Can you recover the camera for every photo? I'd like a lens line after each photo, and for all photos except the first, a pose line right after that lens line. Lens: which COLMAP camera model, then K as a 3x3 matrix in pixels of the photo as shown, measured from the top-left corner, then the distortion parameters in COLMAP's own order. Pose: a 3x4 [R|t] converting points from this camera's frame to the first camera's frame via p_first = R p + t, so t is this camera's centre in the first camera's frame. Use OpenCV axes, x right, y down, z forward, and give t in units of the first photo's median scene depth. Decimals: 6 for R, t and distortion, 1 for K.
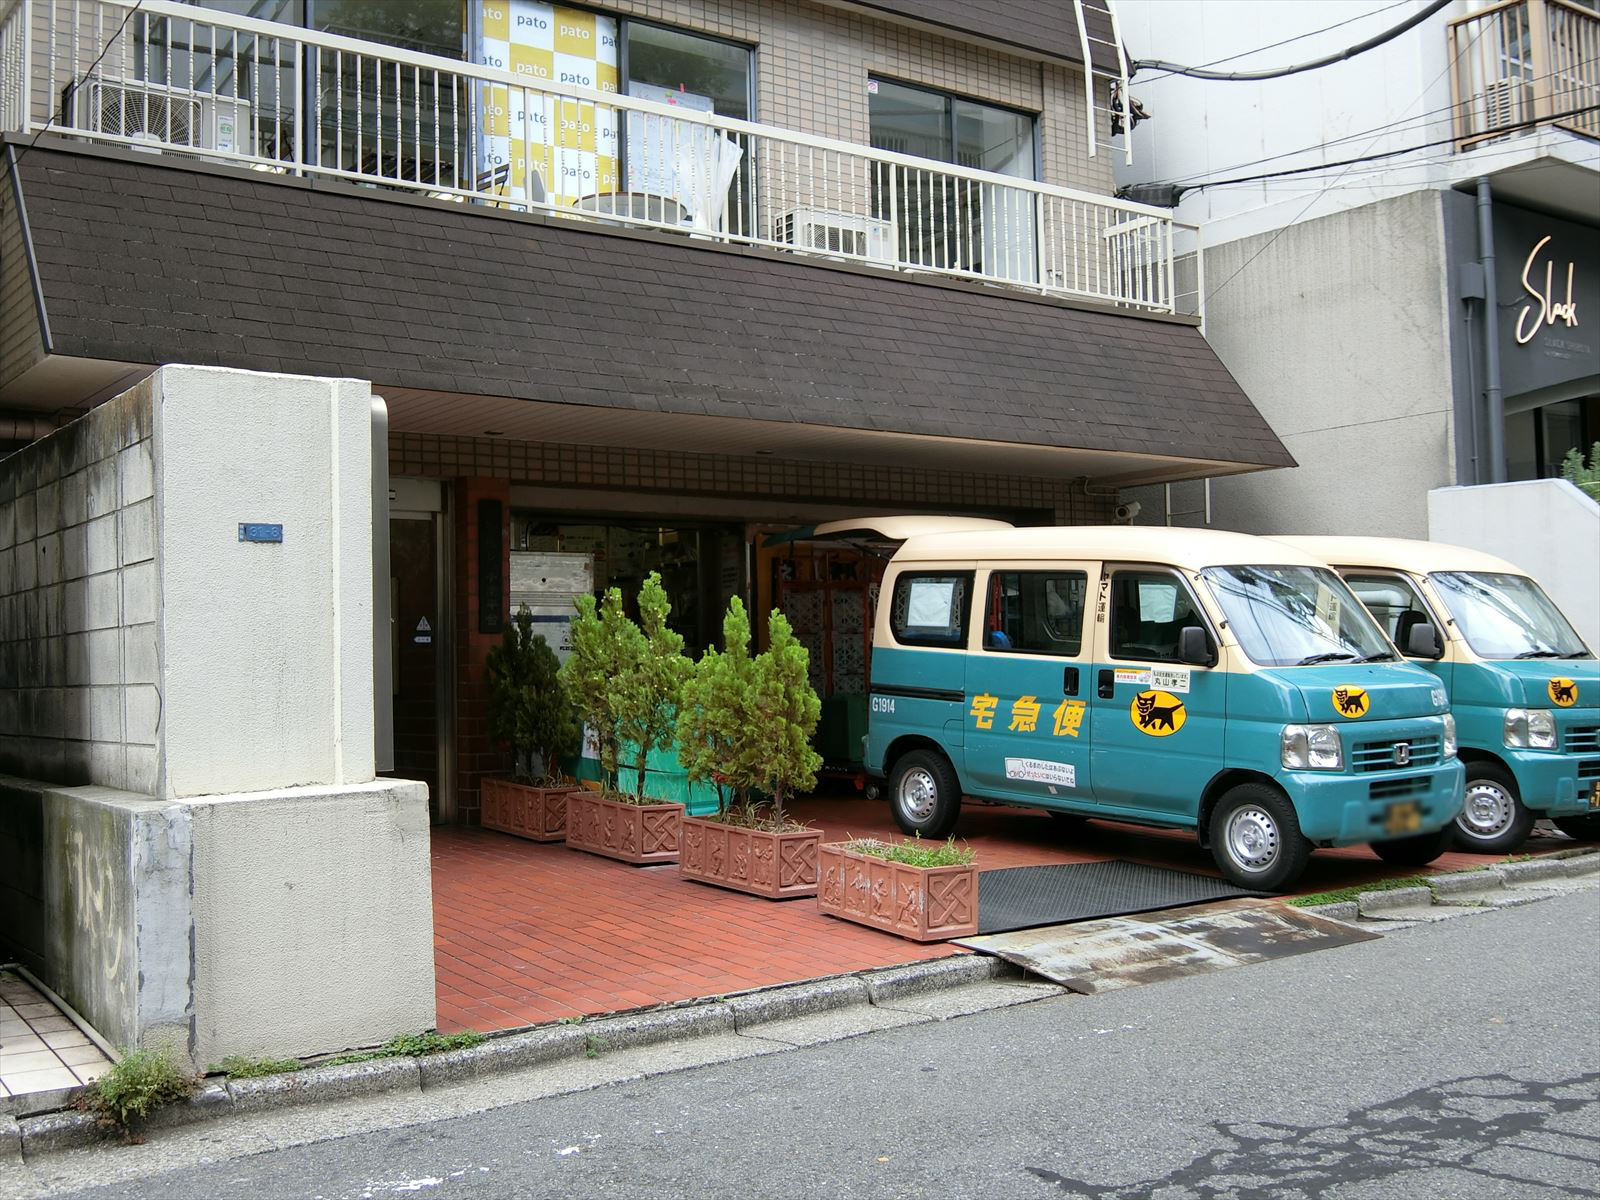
lens RADIAL K [[1733.7, 0, 802.6], [0, 1733.7, 591.4], [0, 0, 1]] dist [-0.000698, 0.000000]
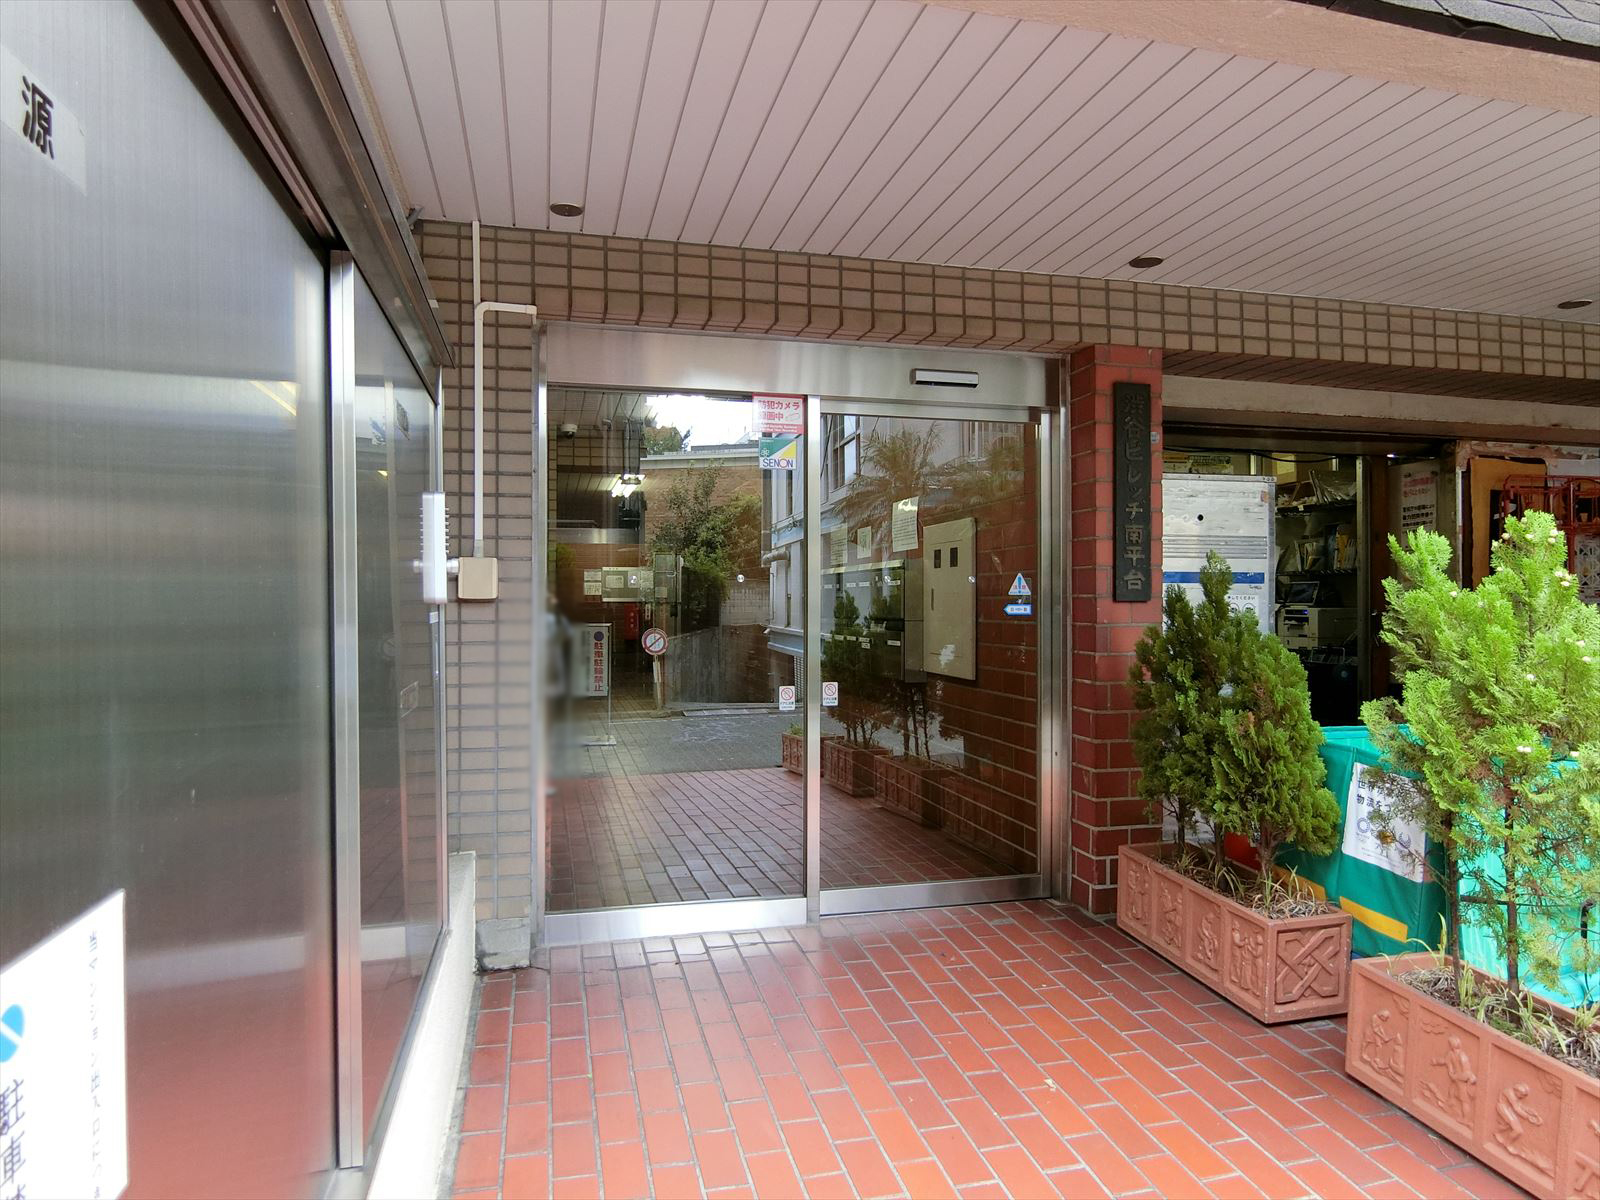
lens RADIAL K [[989.8, 0, 804.5], [0, 989.8, 597.4], [0, 0, 1]] dist [-0.006077, -0.001182]
pose [[0.928961, 0.013565, -0.369930, -0.157672], [0.003661, 0.998943, 0.045823, 0.006158], [0.370161, -0.043922, 0.927929, 0.632495]]
